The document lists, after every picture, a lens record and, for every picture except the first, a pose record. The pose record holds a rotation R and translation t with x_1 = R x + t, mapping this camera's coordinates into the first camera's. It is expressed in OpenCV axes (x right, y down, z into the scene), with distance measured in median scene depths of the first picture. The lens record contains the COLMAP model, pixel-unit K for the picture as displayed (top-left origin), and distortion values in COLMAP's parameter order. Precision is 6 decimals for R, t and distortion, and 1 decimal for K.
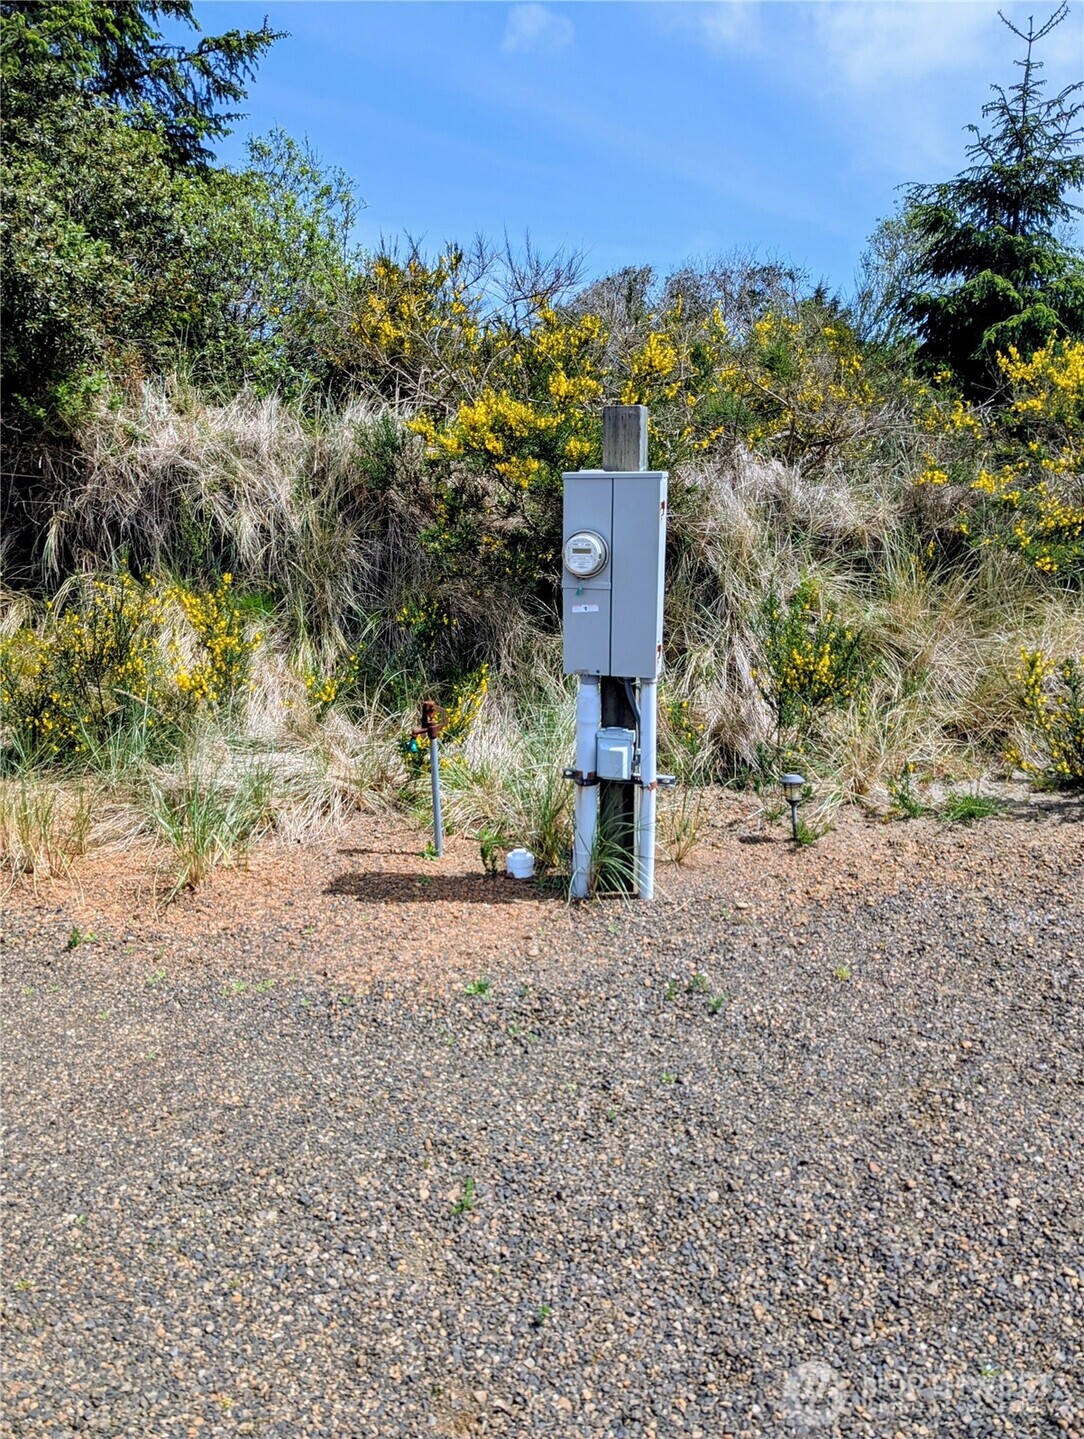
lens RADIAL K [[961.8, 0, 541.6], [0, 961.8, 718.3], [0, 0, 1]] dist [0.032899, -0.006286]
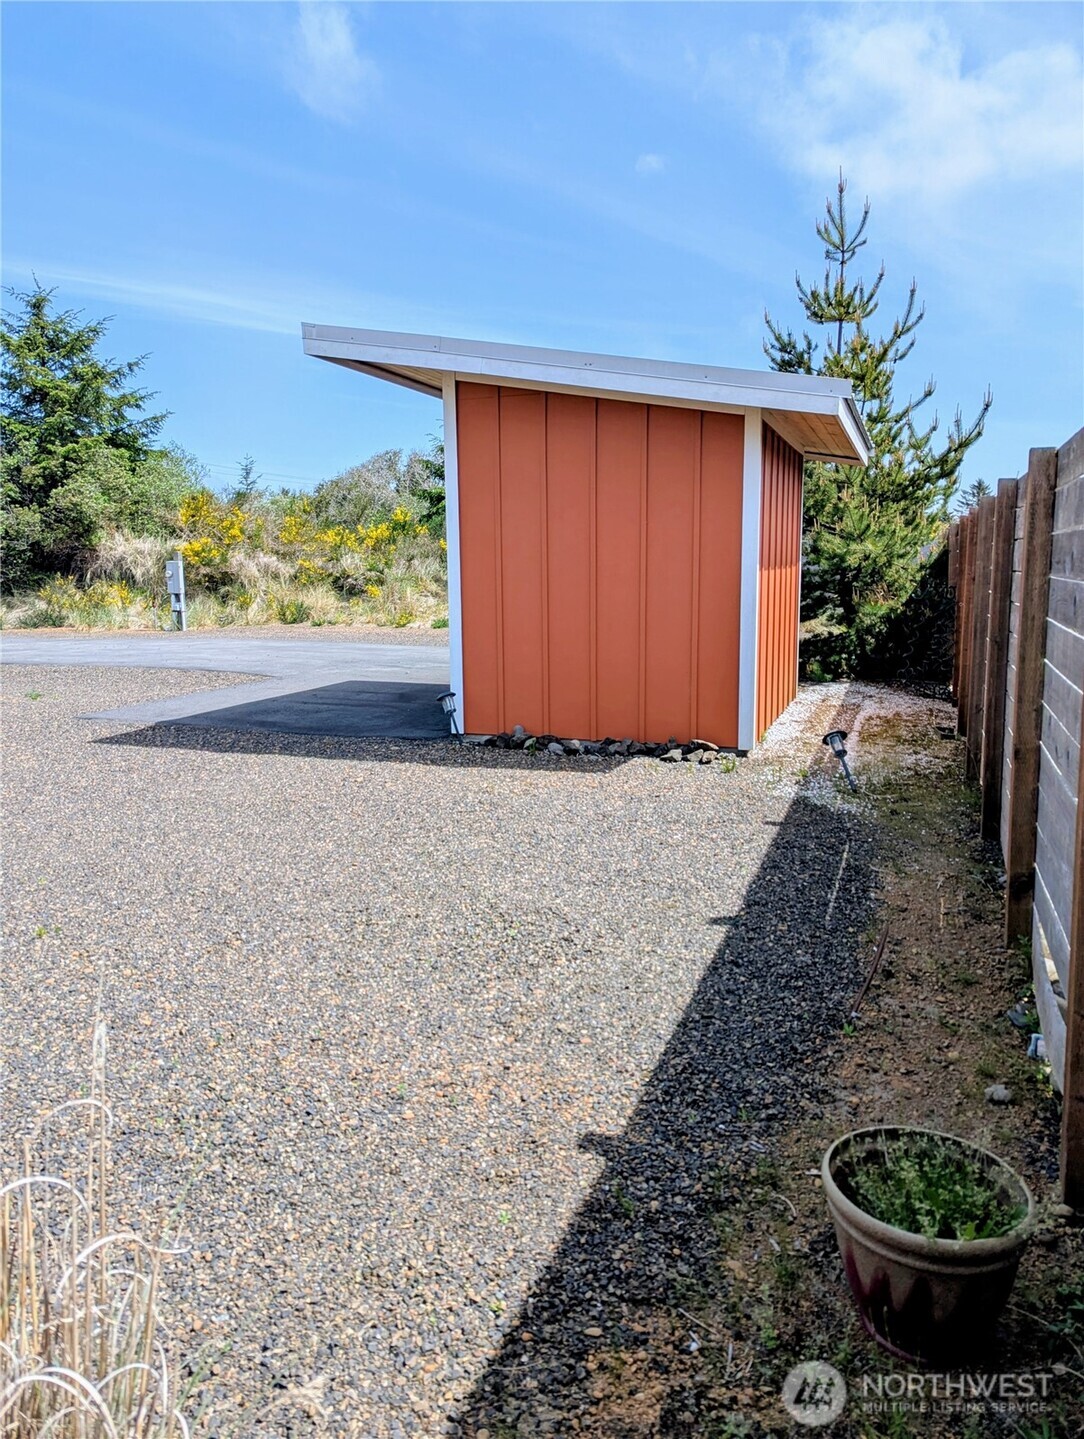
lens RADIAL K [[961.8, 0, 538.7], [0, 961.8, 713.7], [0, 0, 1]] dist [0.032899, -0.006286]
pose [[0.999424, 0.005353, -0.033519, 1.356979], [-0.008059, 0.996671, -0.081124, 0.634388], [0.032974, 0.081348, 0.996140, -2.617860]]
